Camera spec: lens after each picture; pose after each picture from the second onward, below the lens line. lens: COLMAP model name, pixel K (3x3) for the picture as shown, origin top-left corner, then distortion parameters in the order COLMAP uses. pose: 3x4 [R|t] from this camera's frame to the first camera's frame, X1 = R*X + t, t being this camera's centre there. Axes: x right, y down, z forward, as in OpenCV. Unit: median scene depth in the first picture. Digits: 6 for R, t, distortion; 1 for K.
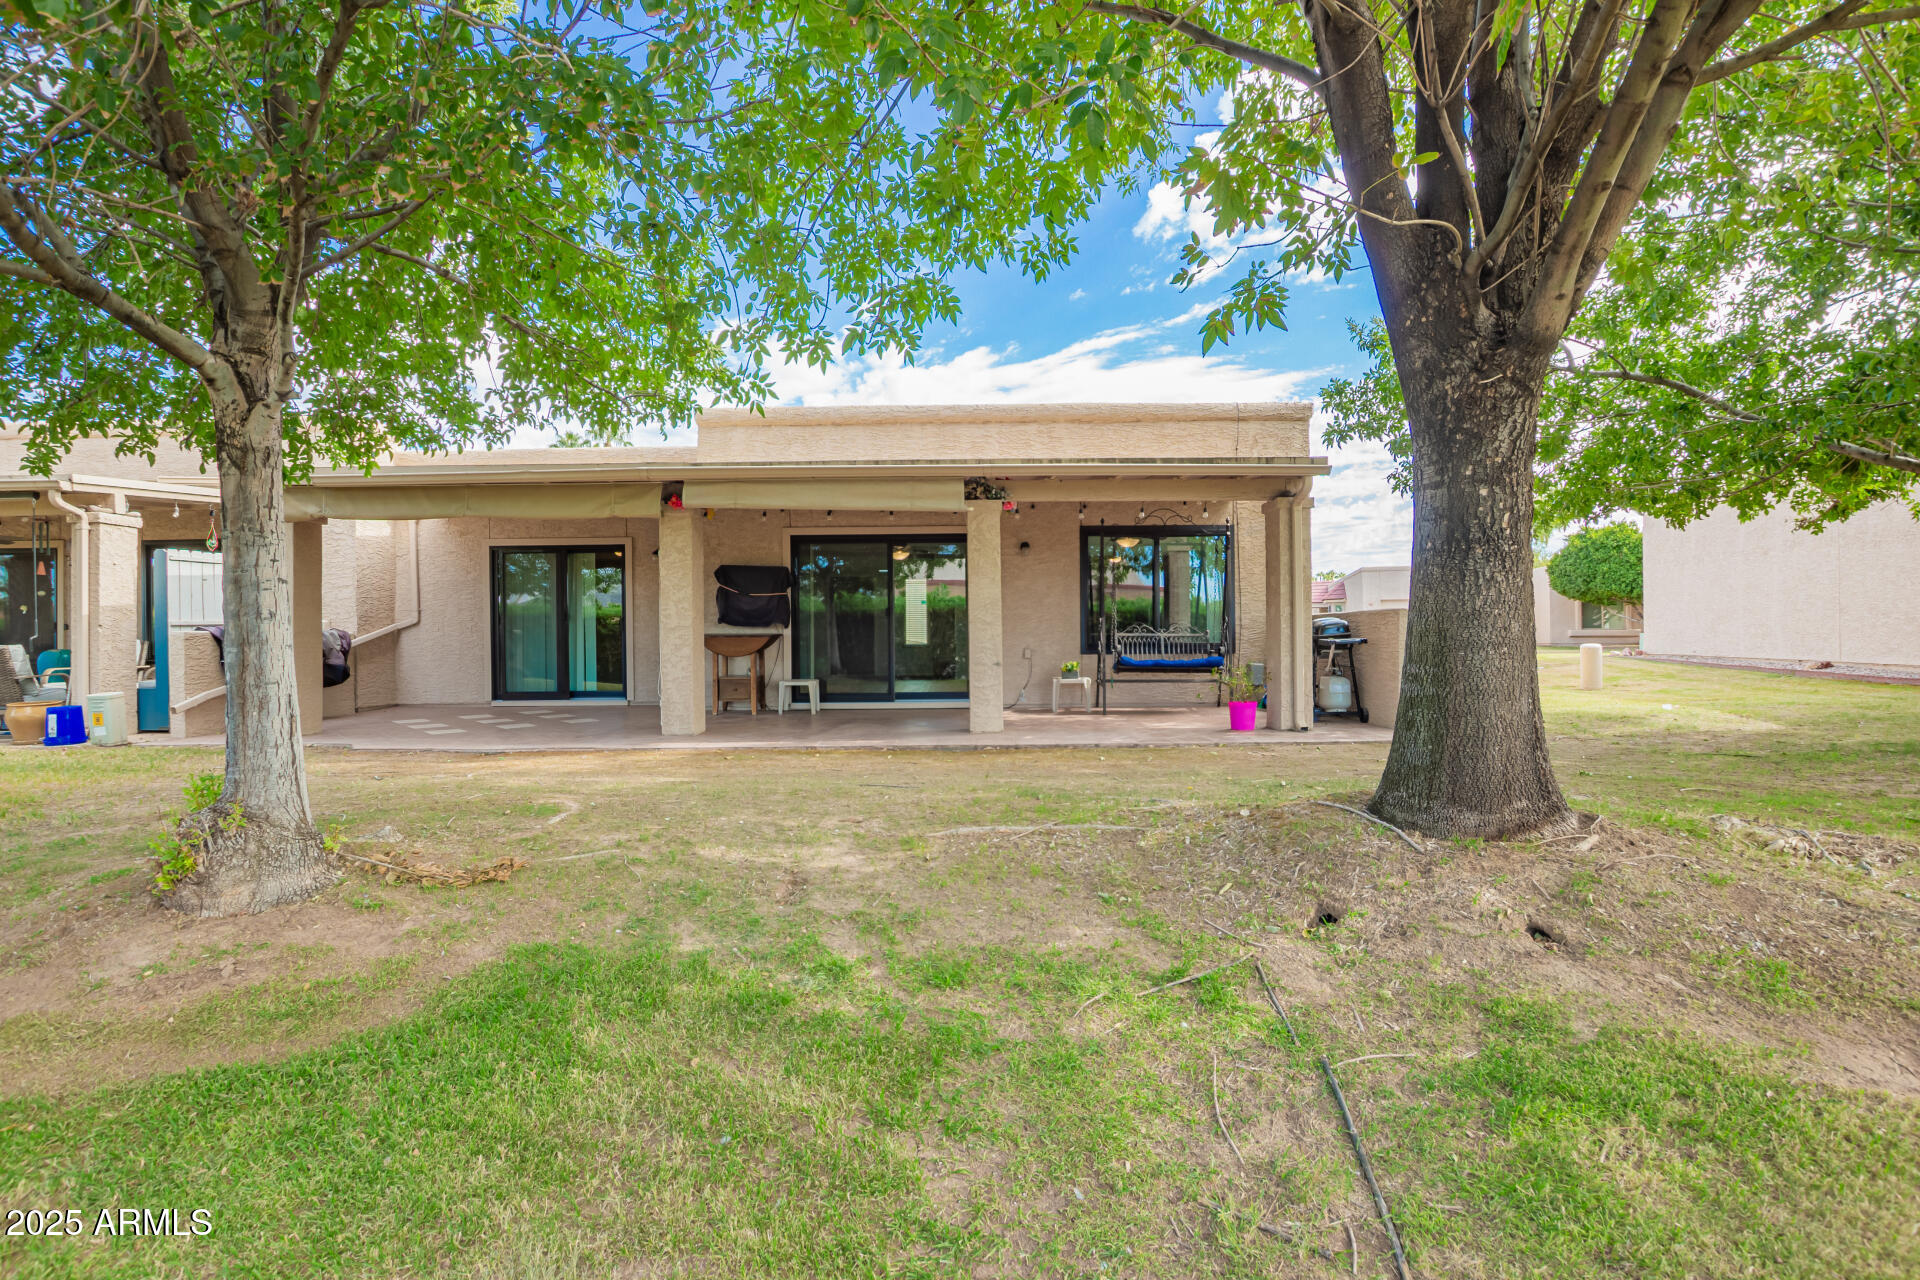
lens RADIAL K [[887.0, 0, 978.4], [0, 887.0, 638.0], [0, 0, 1]] dist [0.000747, -0.000887]
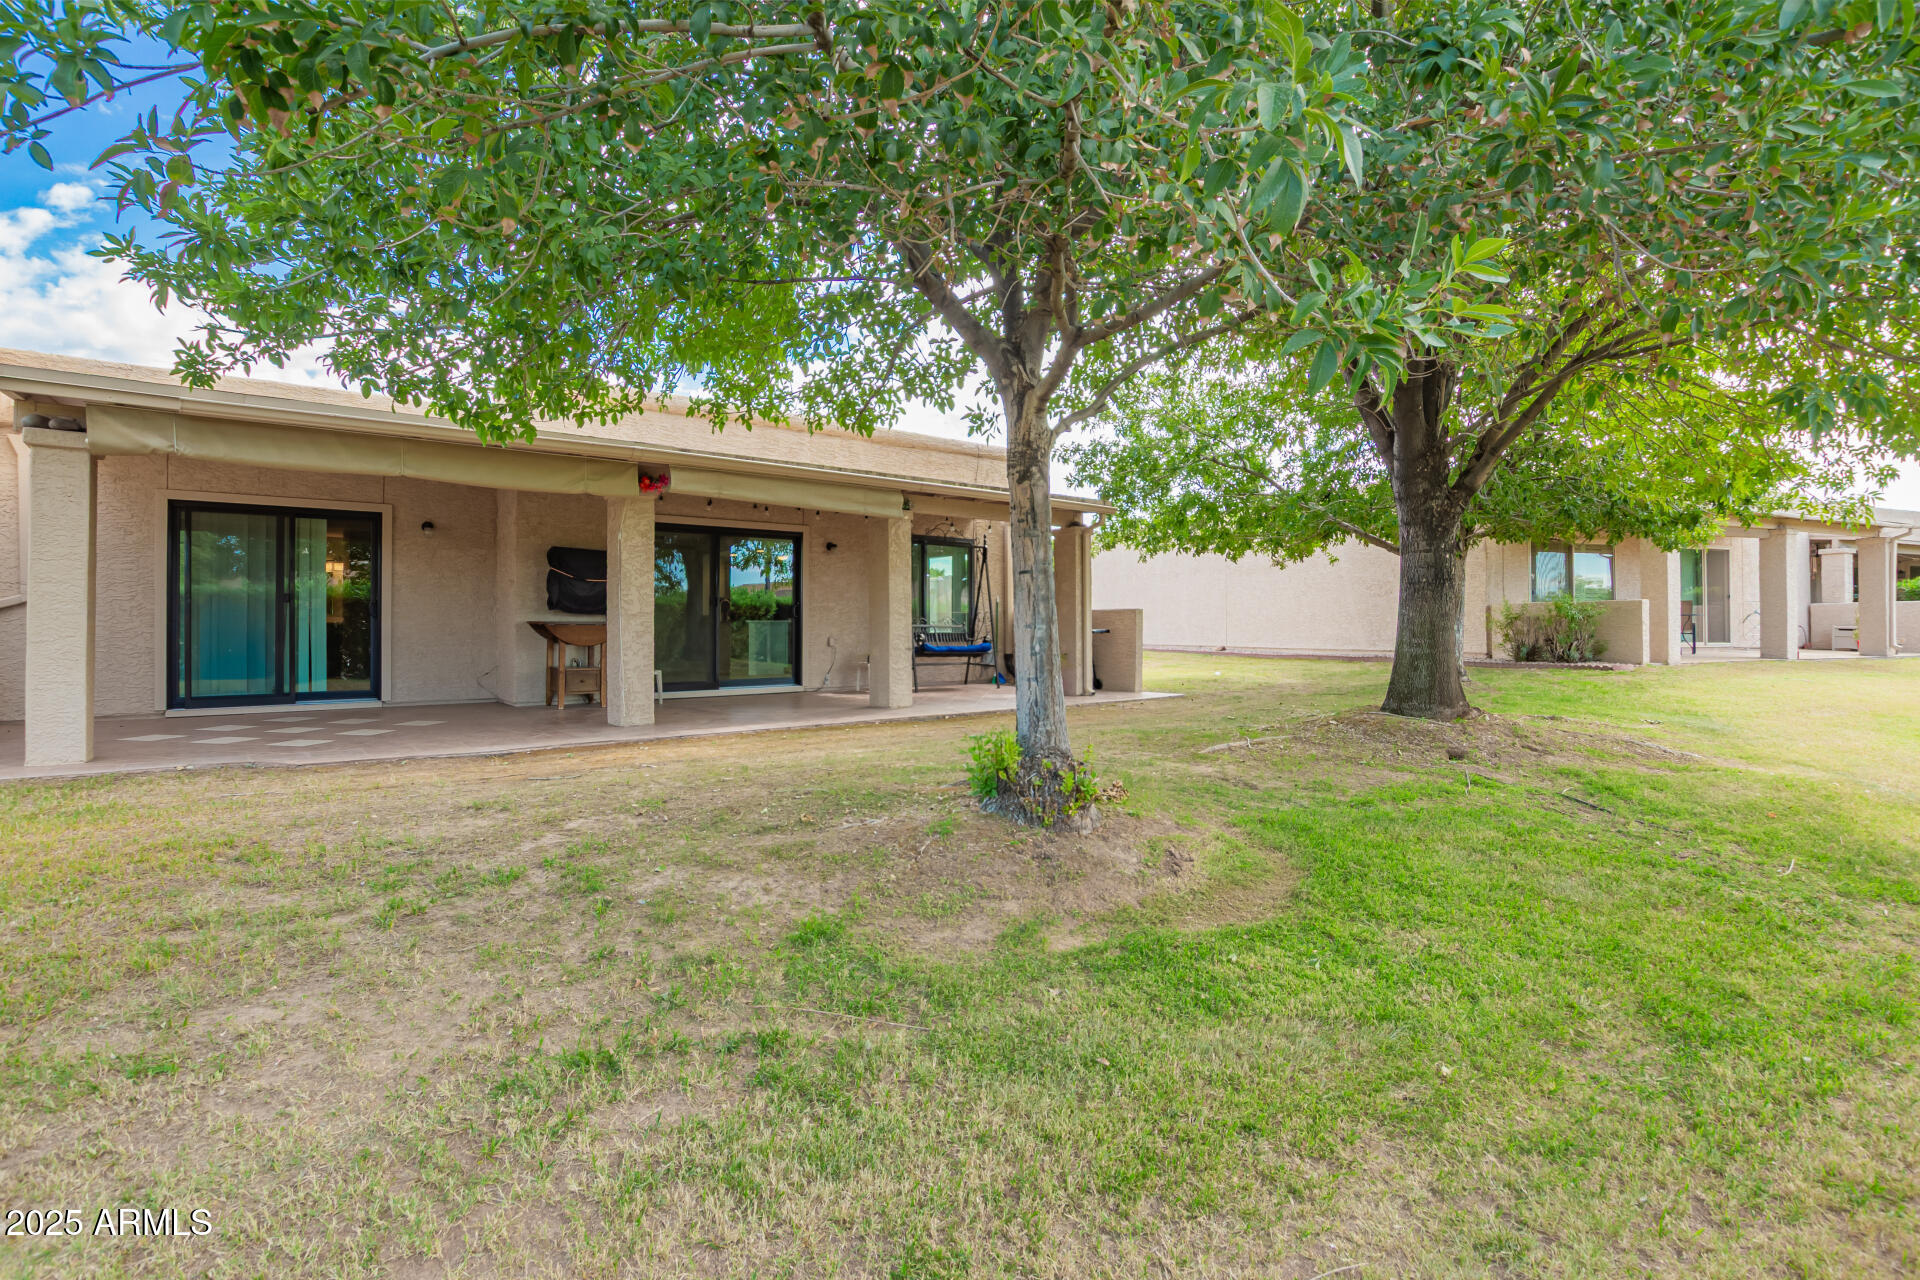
lens RADIAL K [[887.0, 0, 978.4], [0, 887.0, 638.0], [0, 0, 1]] dist [0.000747, -0.000887]
pose [[0.788321, -0.001808, 0.615262, -0.471039], [-0.001232, 0.999989, 0.004518, 0.007027], [-0.615263, -0.004320, 0.788310, 0.011178]]
